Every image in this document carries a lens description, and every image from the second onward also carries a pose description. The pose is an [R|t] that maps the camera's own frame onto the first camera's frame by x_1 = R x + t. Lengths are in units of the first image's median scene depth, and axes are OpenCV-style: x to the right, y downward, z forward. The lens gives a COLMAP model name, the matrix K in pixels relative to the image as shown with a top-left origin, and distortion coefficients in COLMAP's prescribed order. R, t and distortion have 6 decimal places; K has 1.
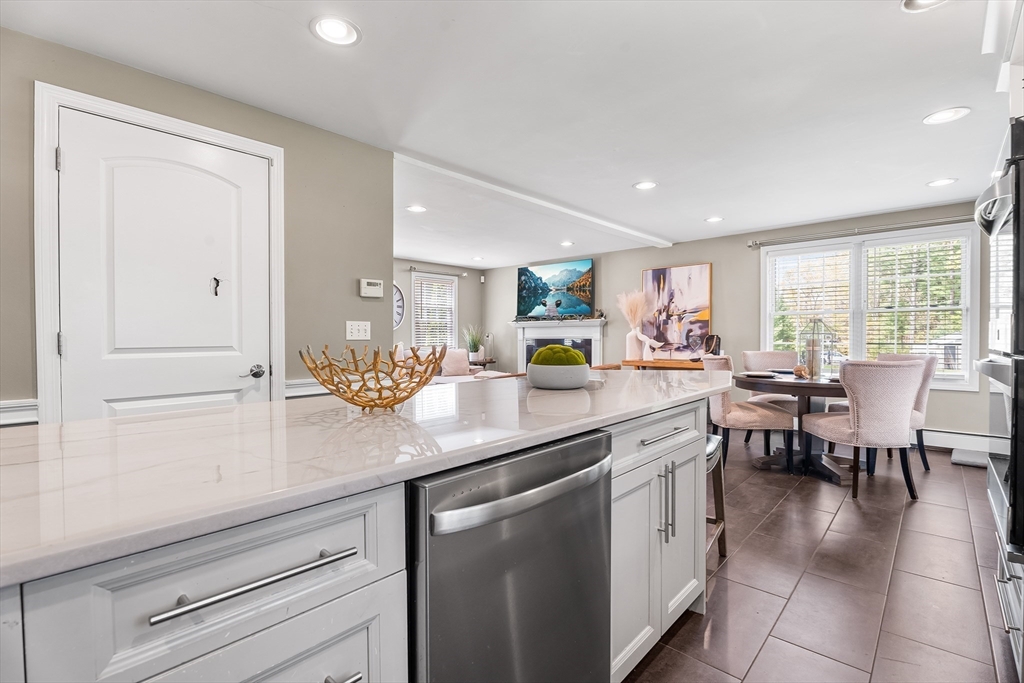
lens RADIAL K [[459.2, 0, 514.4], [0, 459.2, 340.6], [0, 0, 1]] dist [-0.014094, 0.003428]
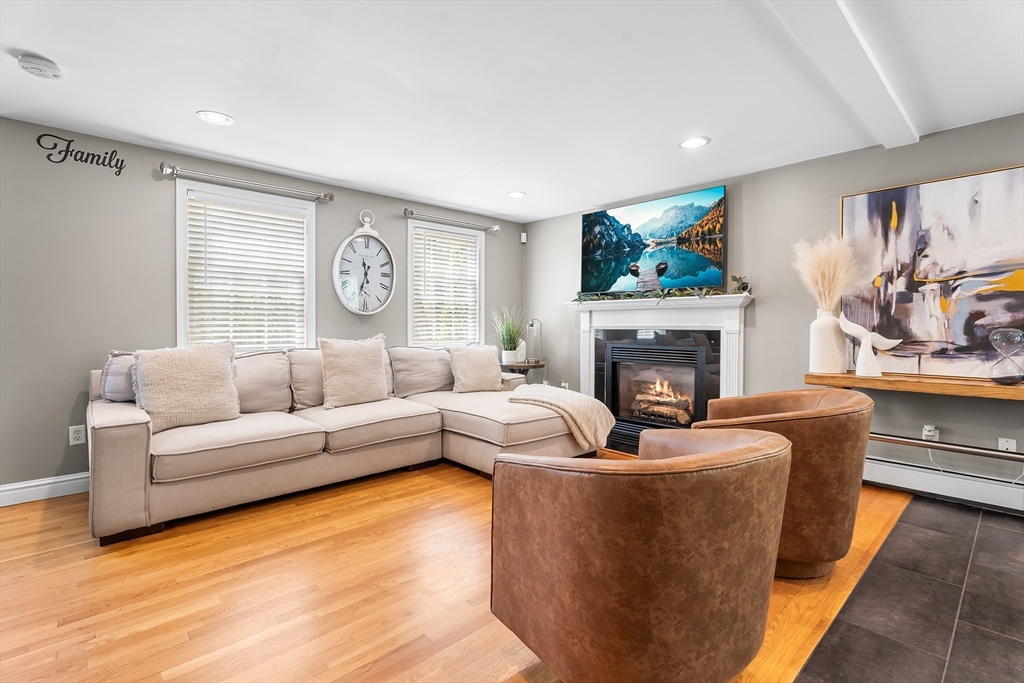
lens RADIAL K [[459.2, 0, 510.7], [0, 459.2, 330.8], [0, 0, 1]] dist [-0.014094, 0.003428]
pose [[0.996584, 0.005581, -0.082399, -0.046900], [-0.005365, 0.999982, 0.002843, -0.004296], [0.082413, -0.002391, 0.996595, 0.504381]]
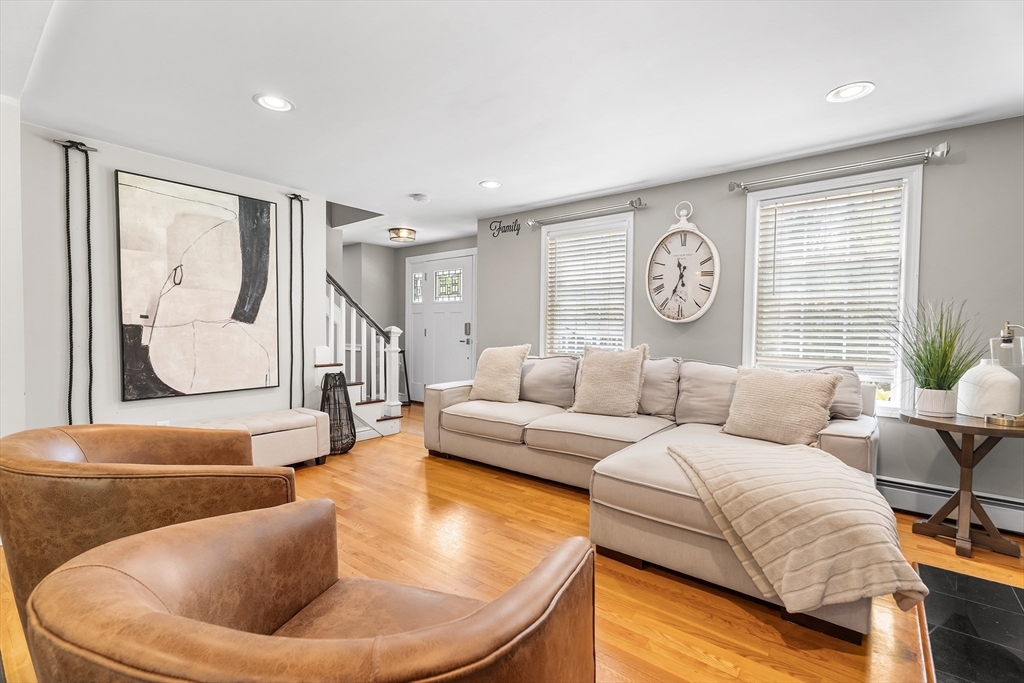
lens RADIAL K [[459.2, 0, 511.7], [0, 459.2, 338.5], [0, 0, 1]] dist [-0.014094, 0.003428]
pose [[0.073309, 0.021997, -0.997067, 0.274265], [-0.021879, 0.999552, 0.020443, -0.012077], [0.997069, 0.020317, 0.073758, 0.925010]]
